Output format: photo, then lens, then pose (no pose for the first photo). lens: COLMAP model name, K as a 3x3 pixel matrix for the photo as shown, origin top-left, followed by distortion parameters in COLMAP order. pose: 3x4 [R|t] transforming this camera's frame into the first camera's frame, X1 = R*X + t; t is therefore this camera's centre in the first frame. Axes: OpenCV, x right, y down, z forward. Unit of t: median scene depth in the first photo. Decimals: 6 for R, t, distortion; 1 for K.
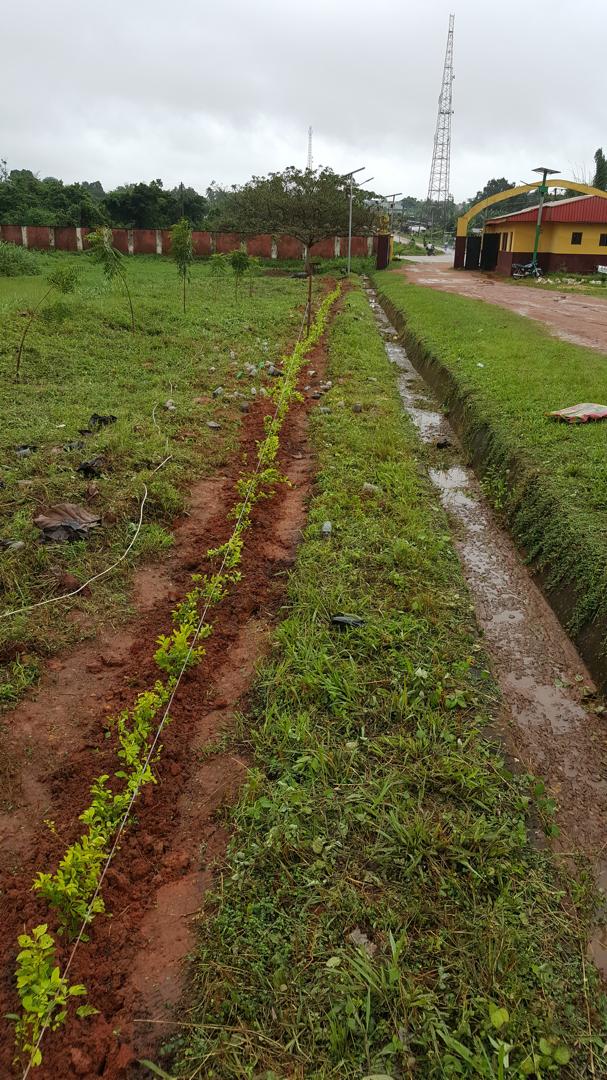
lens RADIAL K [[861.9, 0, 308.2], [0, 861.9, 545.4], [0, 0, 1]] dist [0.010763, -0.011513]
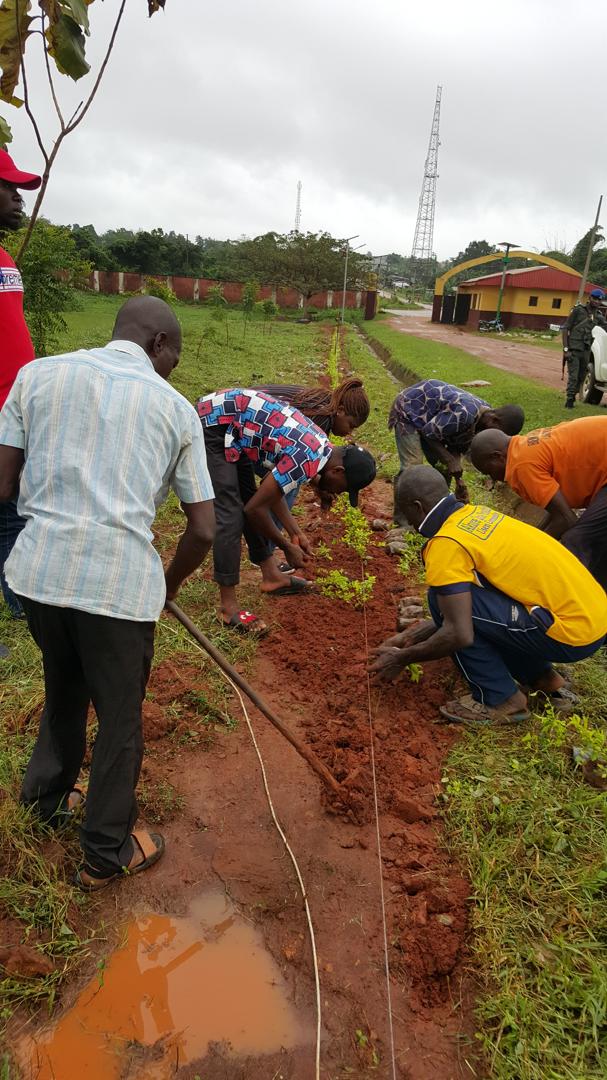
lens RADIAL K [[861.9, 0, 301.8], [0, 861.9, 540.1], [0, 0, 1]] dist [0.010763, -0.011513]
pose [[0.999035, 0.038739, 0.020704, -0.016750], [-0.037471, 0.997584, -0.058500, 0.043670], [-0.022920, 0.057667, 0.998073, -0.128913]]
